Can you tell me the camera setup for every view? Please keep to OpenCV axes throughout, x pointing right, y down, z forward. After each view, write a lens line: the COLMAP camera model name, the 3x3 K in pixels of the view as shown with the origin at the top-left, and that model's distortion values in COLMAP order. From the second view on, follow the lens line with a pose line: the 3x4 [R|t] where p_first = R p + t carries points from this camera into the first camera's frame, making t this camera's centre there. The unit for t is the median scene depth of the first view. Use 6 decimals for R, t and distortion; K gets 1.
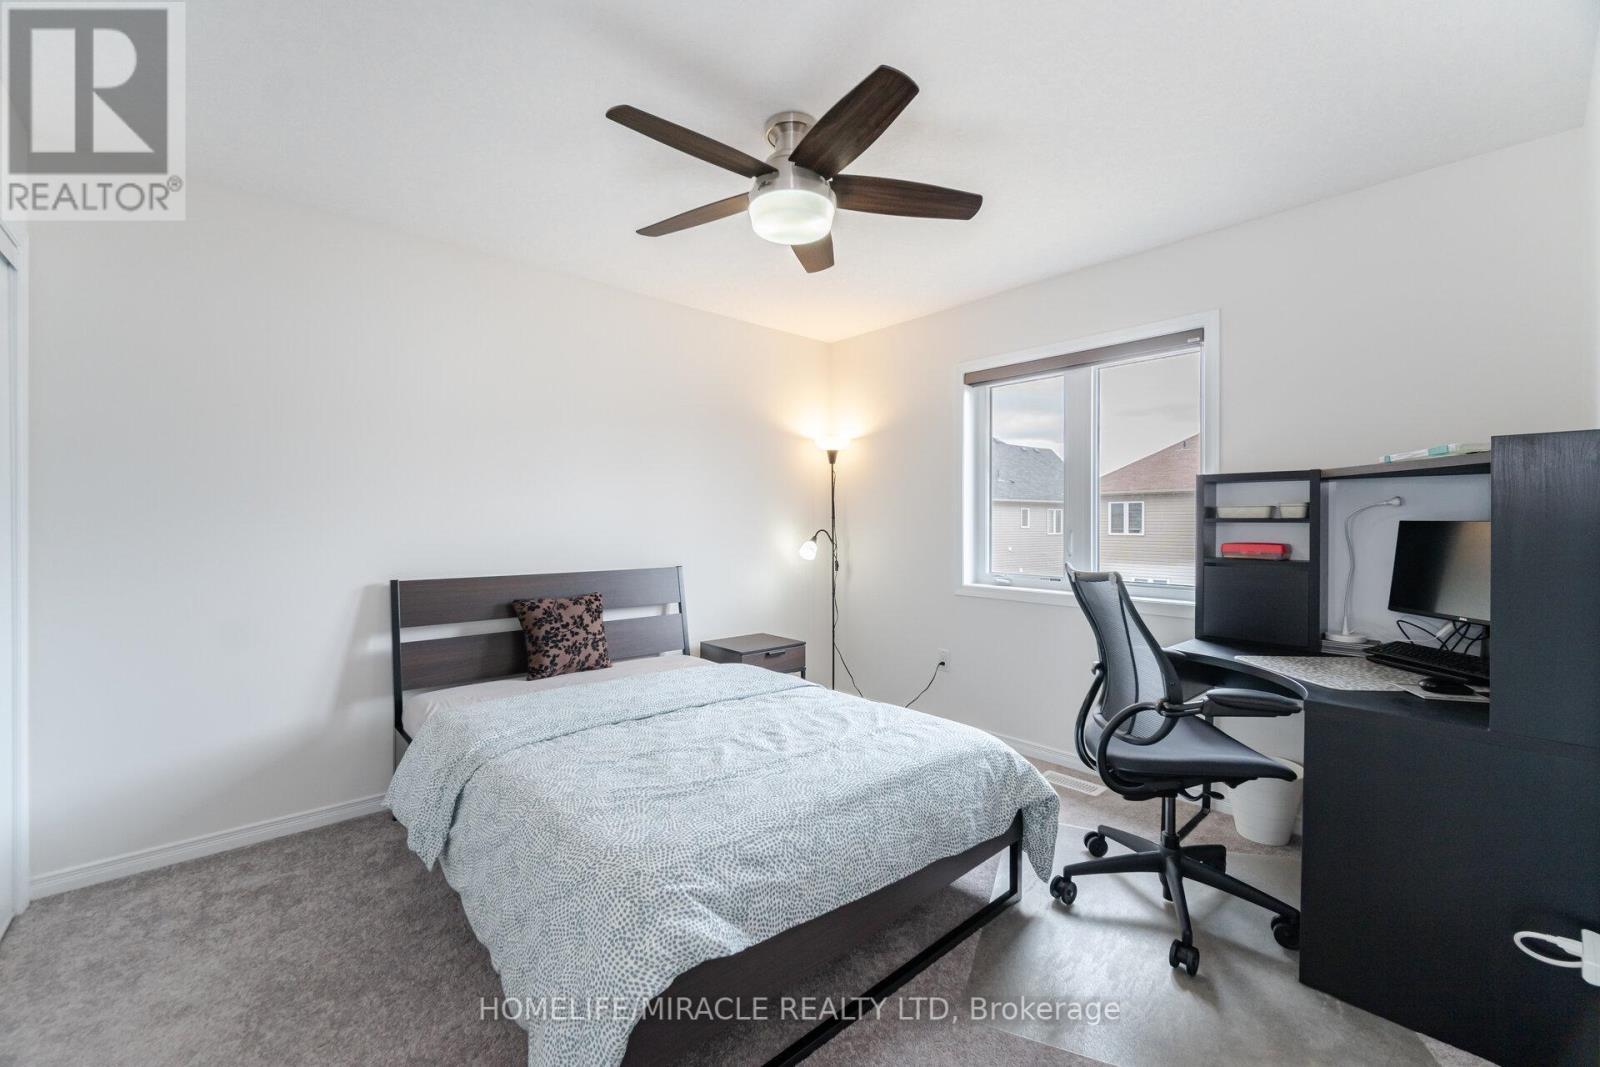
lens RADIAL K [[639.2, 0, 789.5], [0, 639.2, 523.2], [0, 0, 1]] dist [-0.001969, -0.000133]
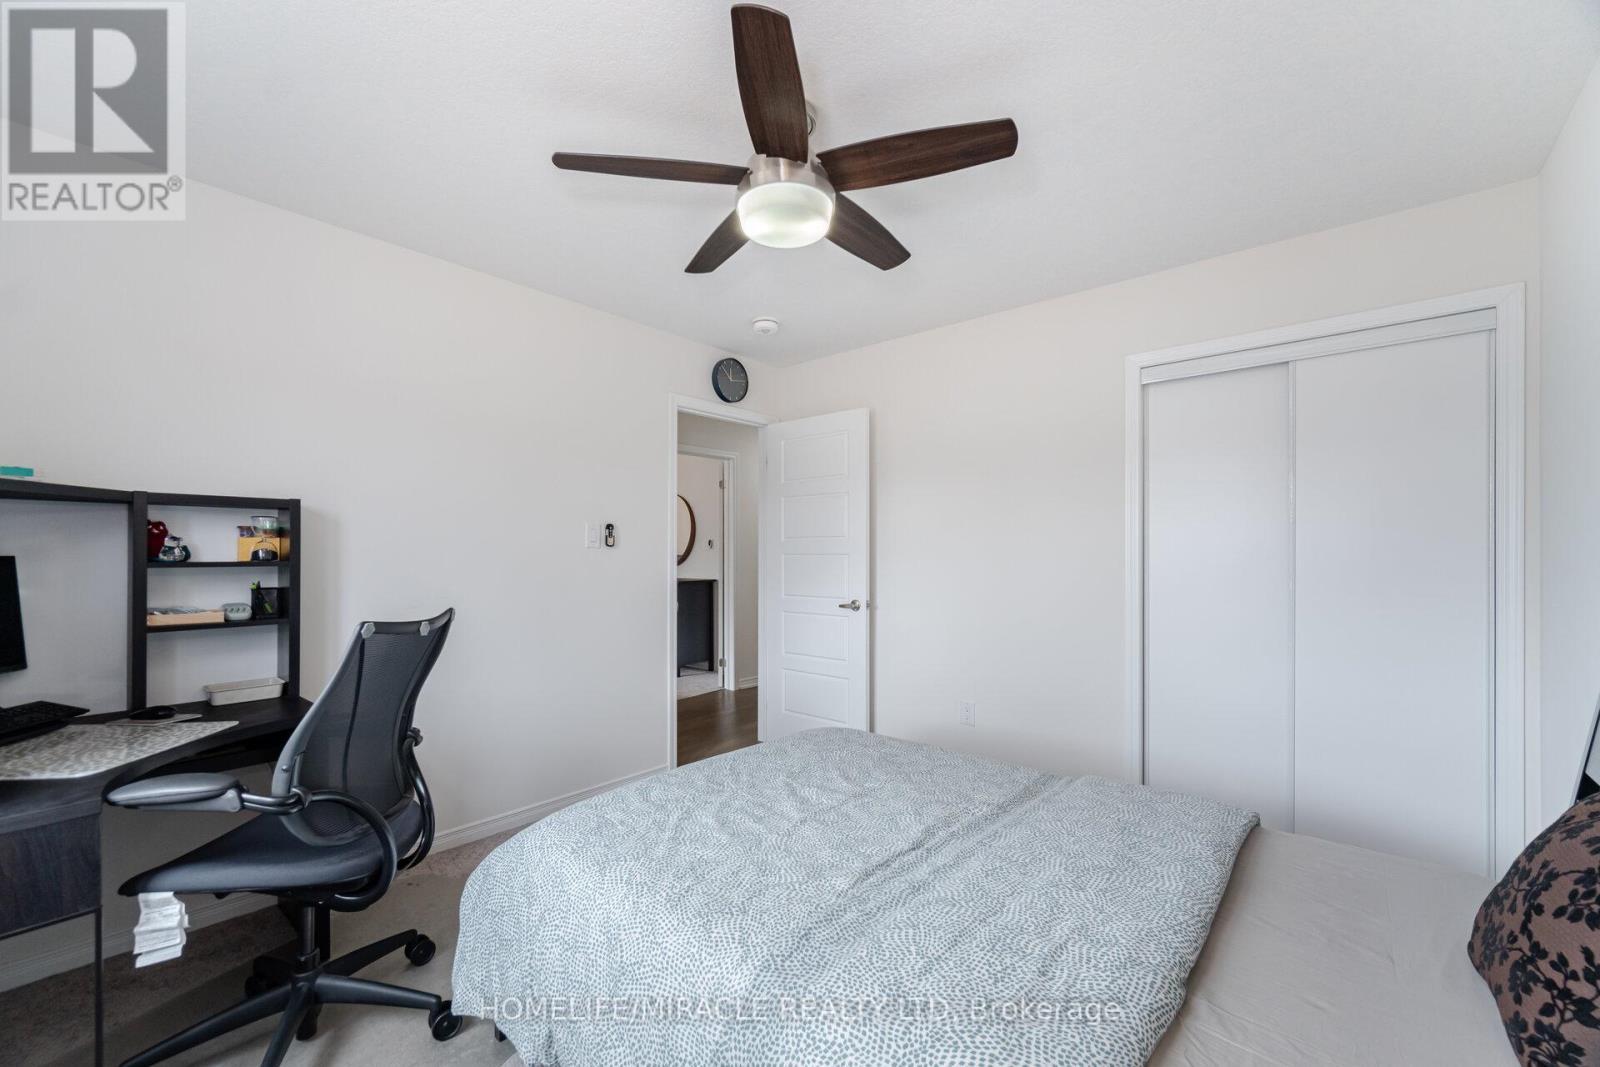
lens RADIAL K [[639.2, 0, 789.5], [0, 639.2, 523.2], [0, 0, 1]] dist [-0.001969, -0.000133]
pose [[-0.991268, 0.000928, -0.131858, 0.105175], [0.006177, 0.999204, -0.039408, -0.018155], [0.131717, -0.039878, -0.990485, 1.792123]]
